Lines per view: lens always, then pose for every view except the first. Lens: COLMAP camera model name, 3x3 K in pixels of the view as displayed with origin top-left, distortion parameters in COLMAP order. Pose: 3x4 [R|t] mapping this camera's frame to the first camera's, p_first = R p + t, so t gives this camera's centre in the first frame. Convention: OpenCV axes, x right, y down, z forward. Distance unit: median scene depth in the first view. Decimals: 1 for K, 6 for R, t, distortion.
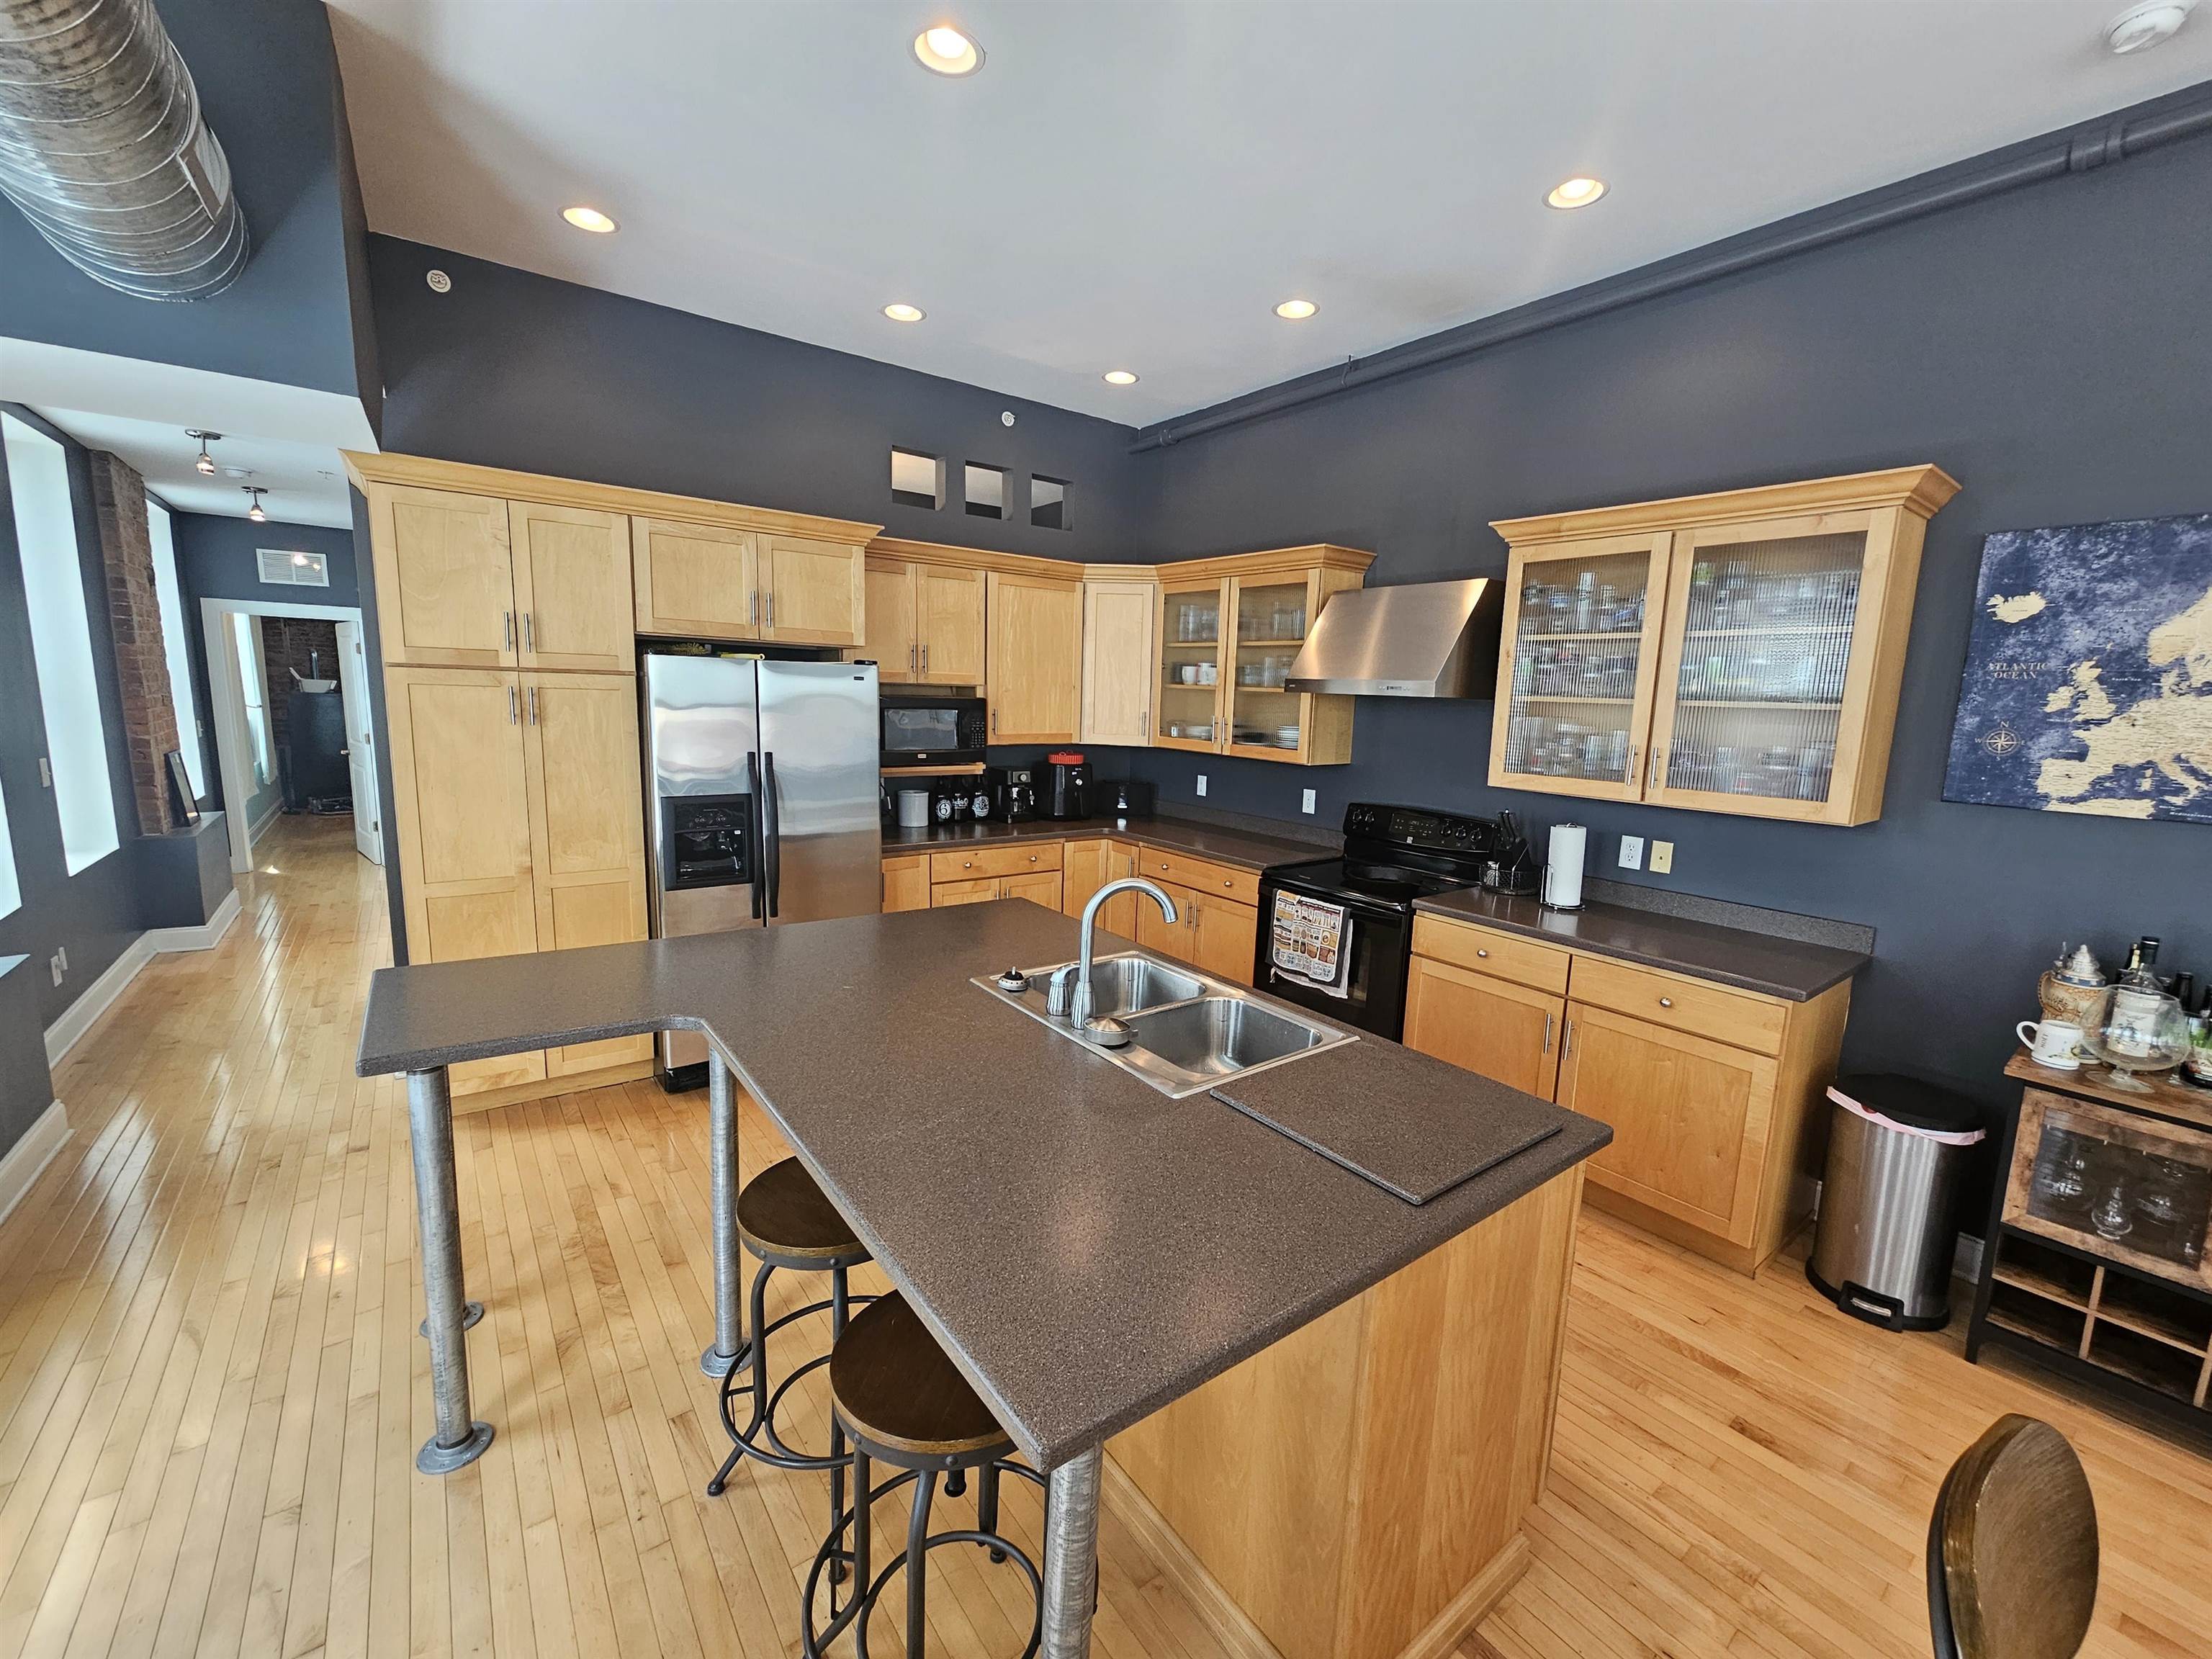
lens RADIAL K [[907.3, 0, 1125.5], [0, 907.3, 831.1], [0, 0, 1]] dist [-0.000655, -0.000395]
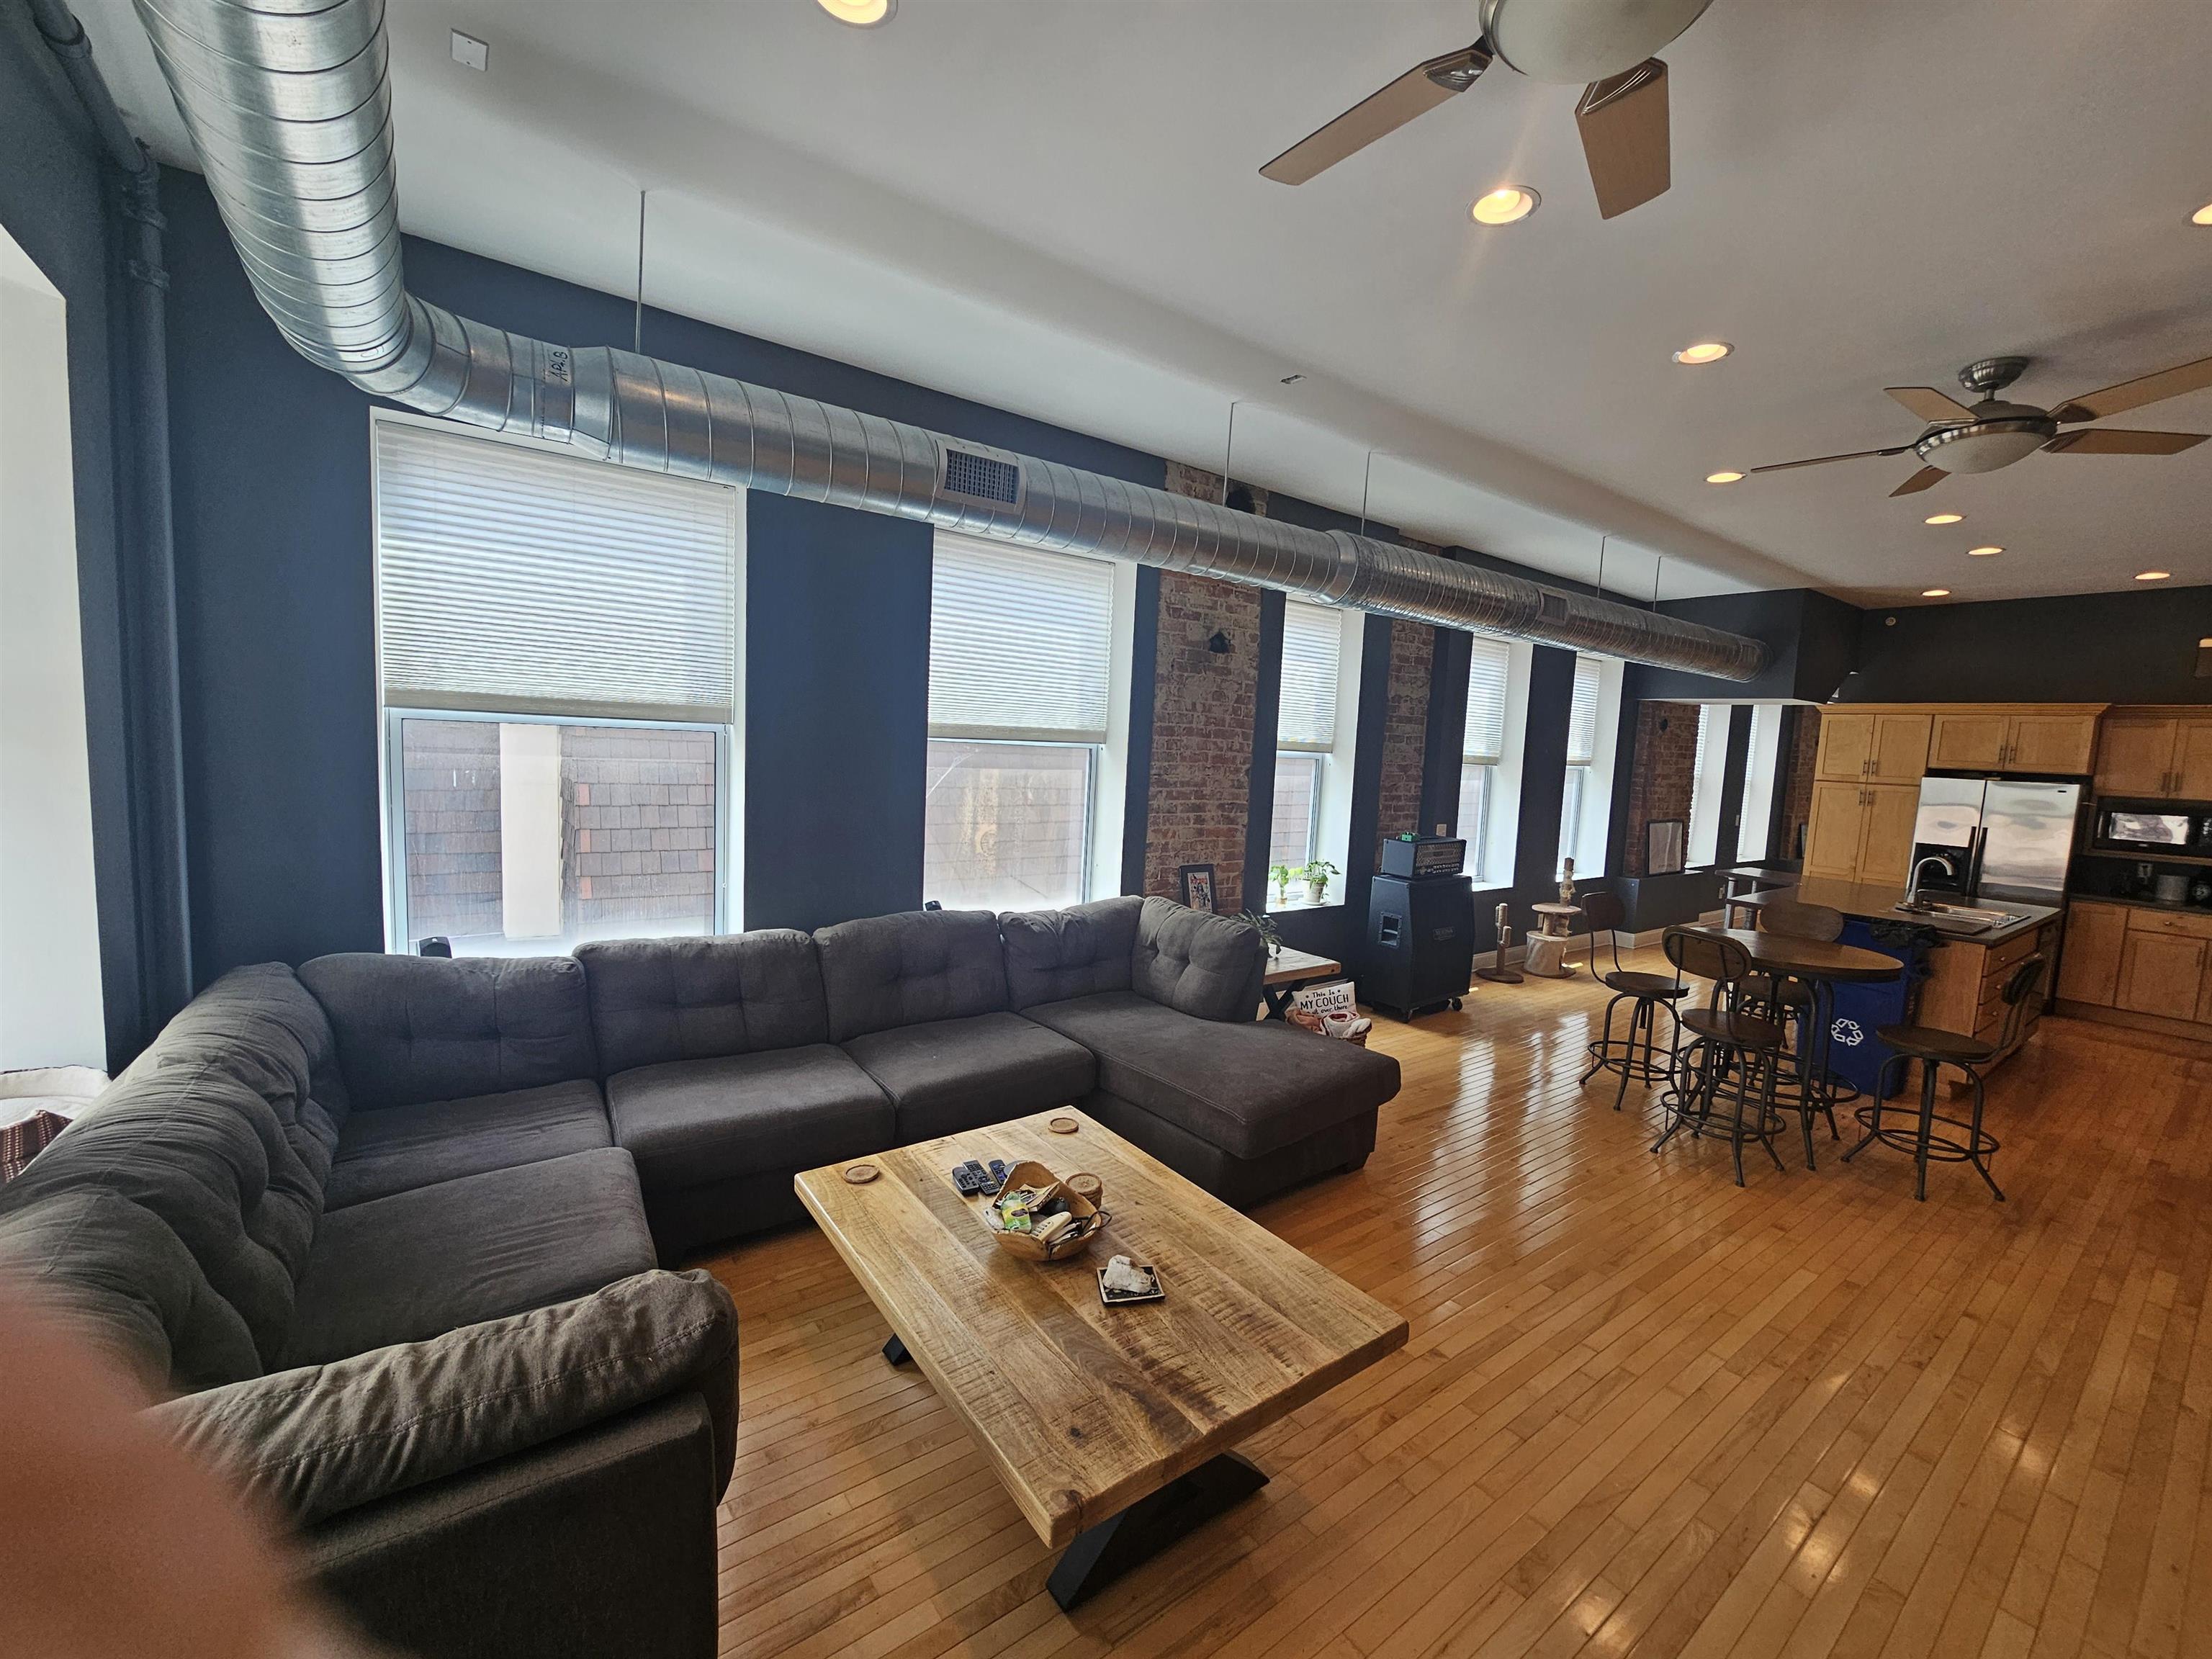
lens RADIAL K [[887.0, 0, 1132.0], [0, 887.0, 833.7], [0, 0, 1]] dist [-0.000911, -0.000209]
pose [[-0.010960, 0.063319, -0.997933, 1.394679], [-0.198198, 0.978055, 0.064234, 0.152650], [0.980101, 0.198492, 0.001830, -0.720348]]
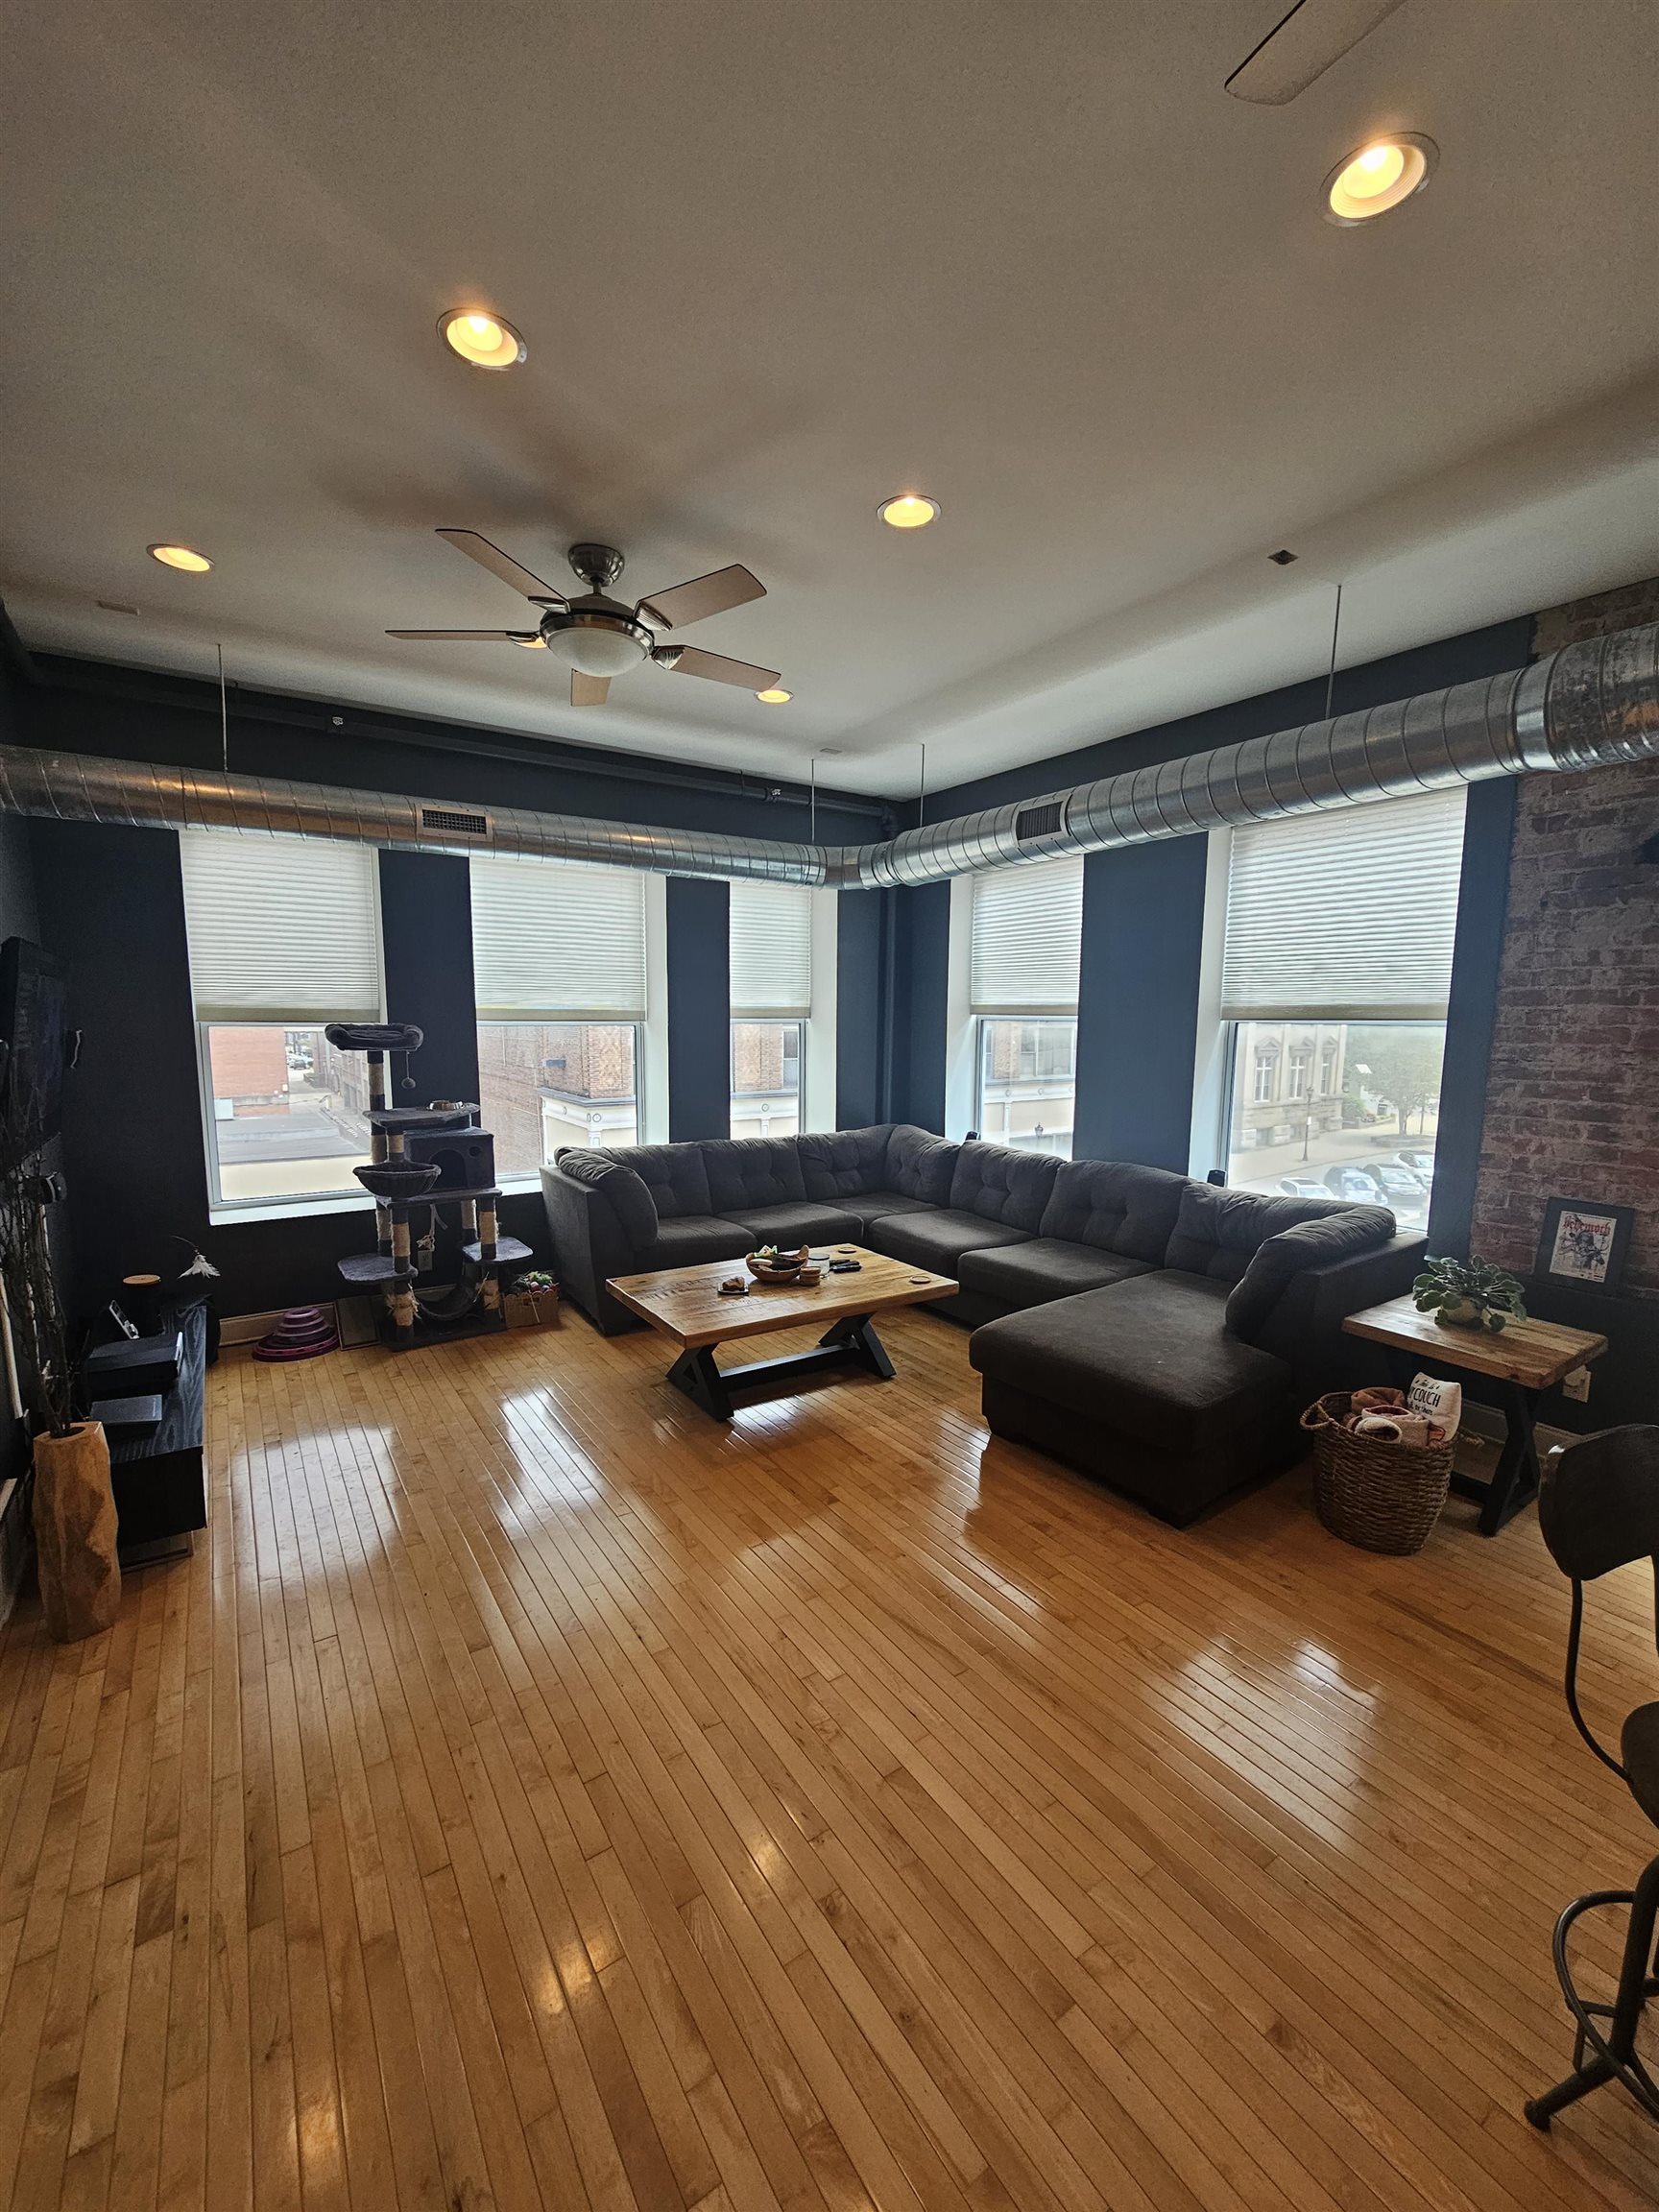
lens RADIAL K [[903.2, 0, 828.0], [0, 903.2, 1129.5], [0, 0, 1]] dist [-0.000807, 0.000267]
pose [[-0.997485, -0.043913, 0.055630, 0.759735], [-0.026705, 0.959943, 0.278920, -0.026985], [-0.065650, 0.276733, -0.958702, 0.251640]]
